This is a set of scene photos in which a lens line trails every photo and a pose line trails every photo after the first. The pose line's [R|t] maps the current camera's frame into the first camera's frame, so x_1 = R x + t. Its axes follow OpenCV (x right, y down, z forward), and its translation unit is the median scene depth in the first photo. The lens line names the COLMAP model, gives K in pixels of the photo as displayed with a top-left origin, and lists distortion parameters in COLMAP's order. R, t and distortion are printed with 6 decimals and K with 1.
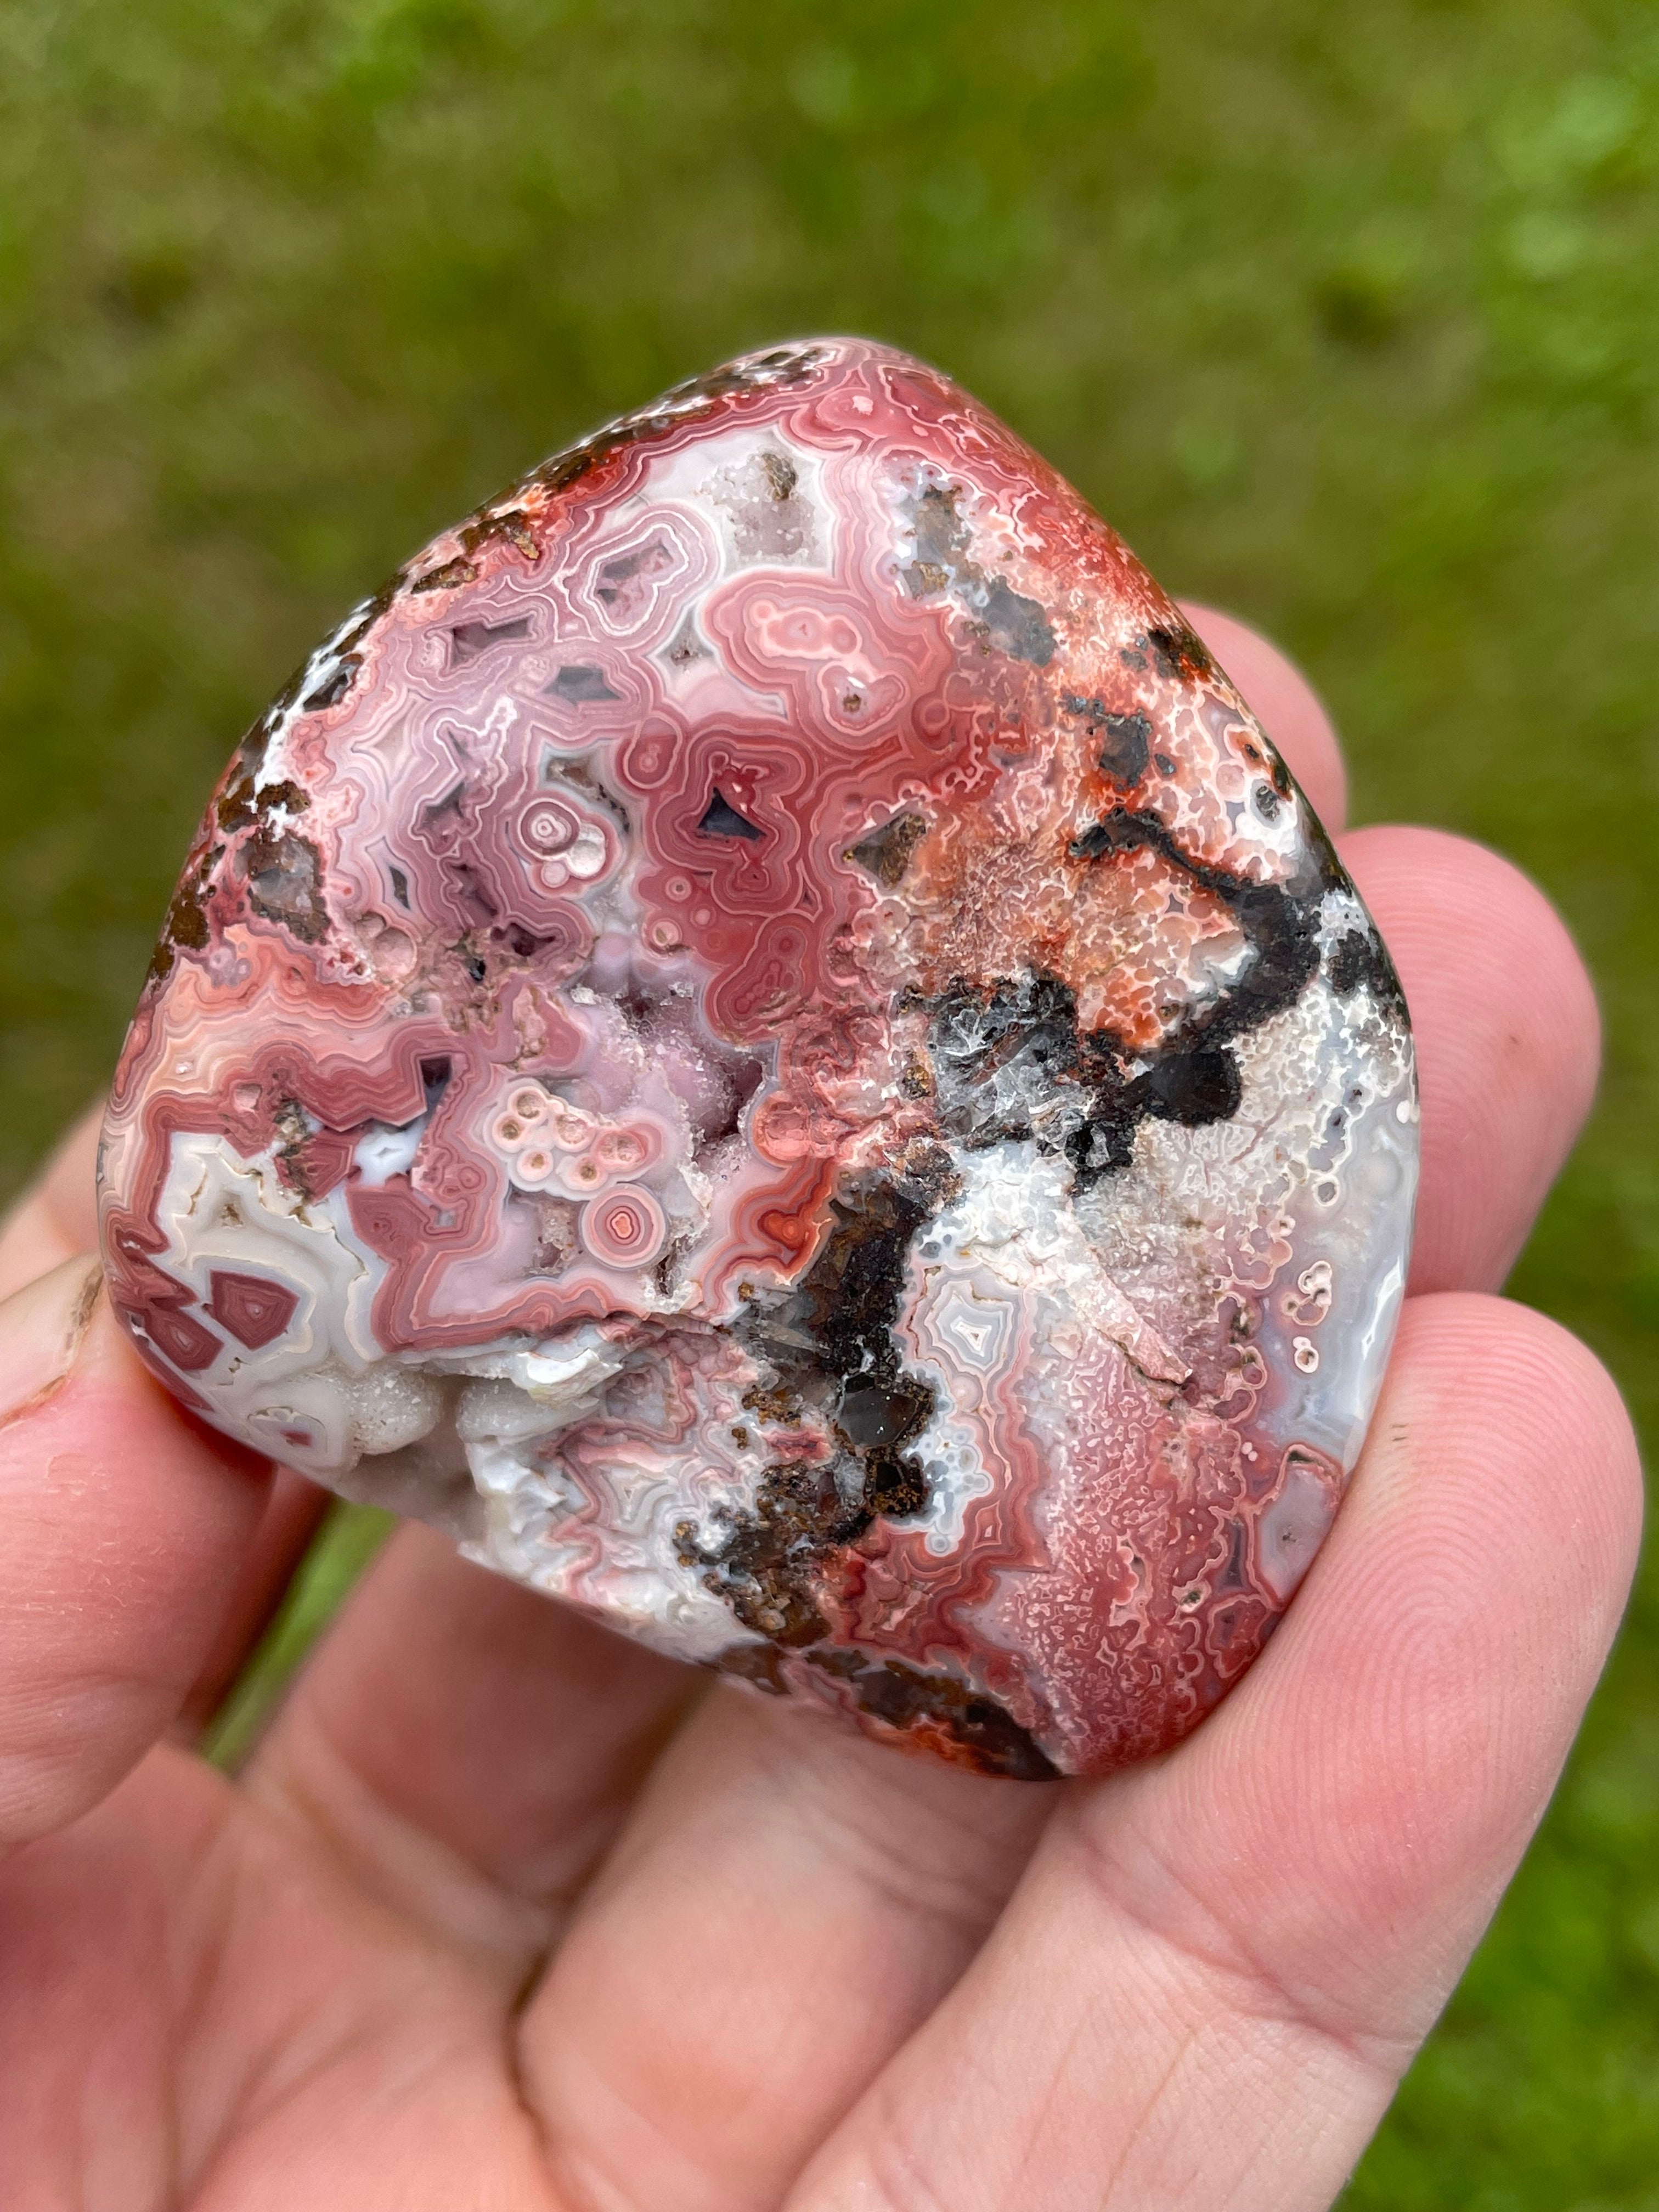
lens RADIAL K [[2535.0, 0, 855.9], [0, 2535.0, 1096.5], [0, 0, 1]] dist [0.166942, 0.000000]
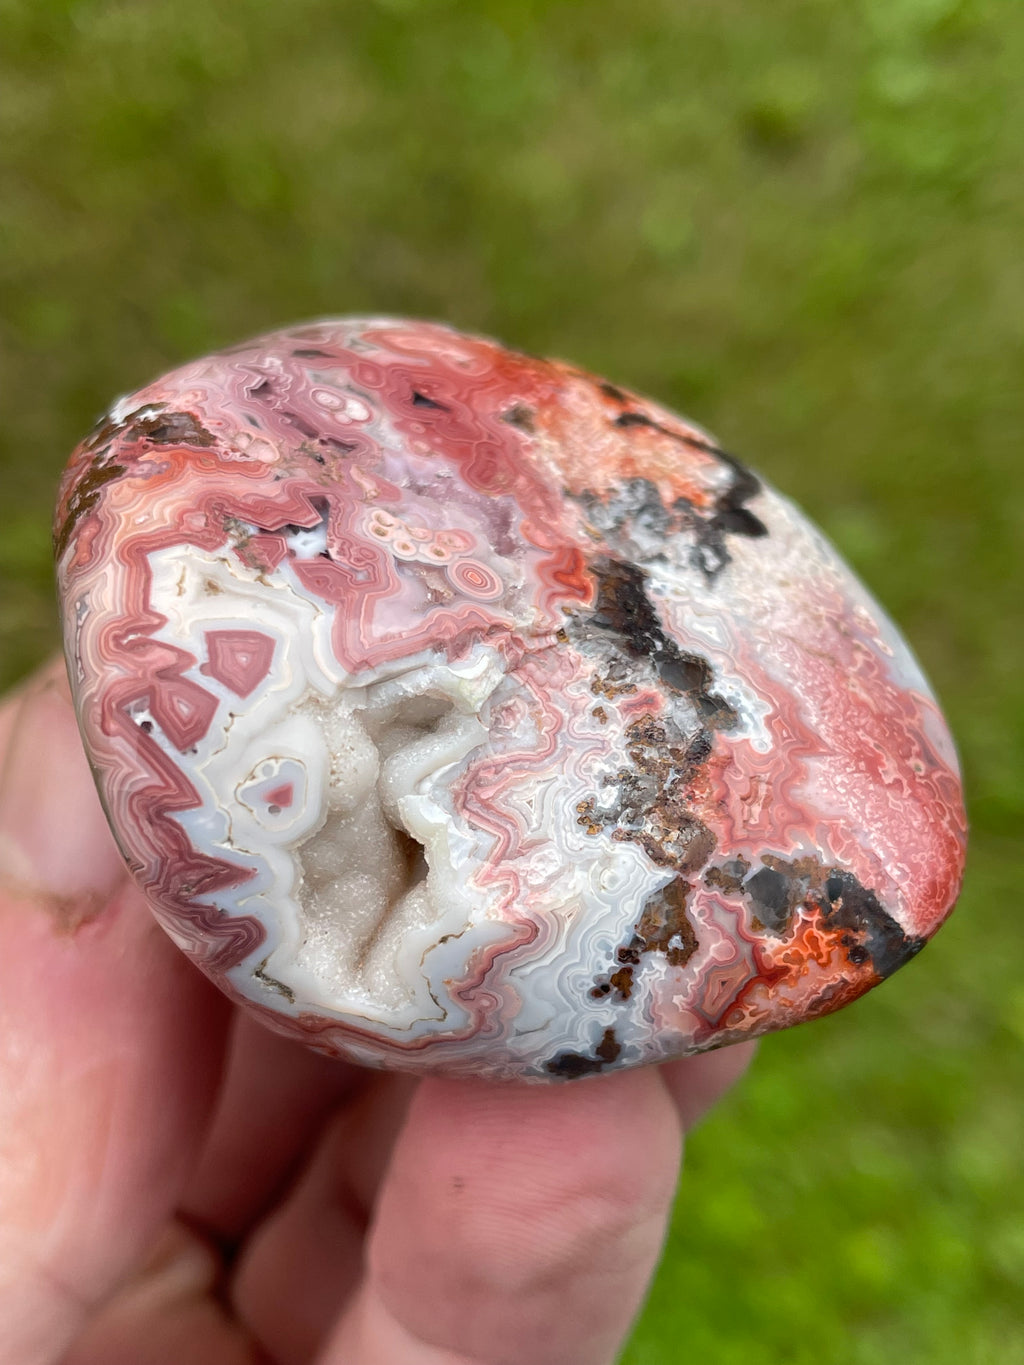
lens RADIAL K [[1802.4, 0, 507.6], [0, 1802.4, 694.3], [0, 0, 1]] dist [0.166665, 0.000000]
pose [[0.859431, -0.097014, 0.501963, -0.573284], [0.433019, 0.660097, -0.613812, 0.701028], [-0.271796, 0.744889, 0.609317, 0.432432]]
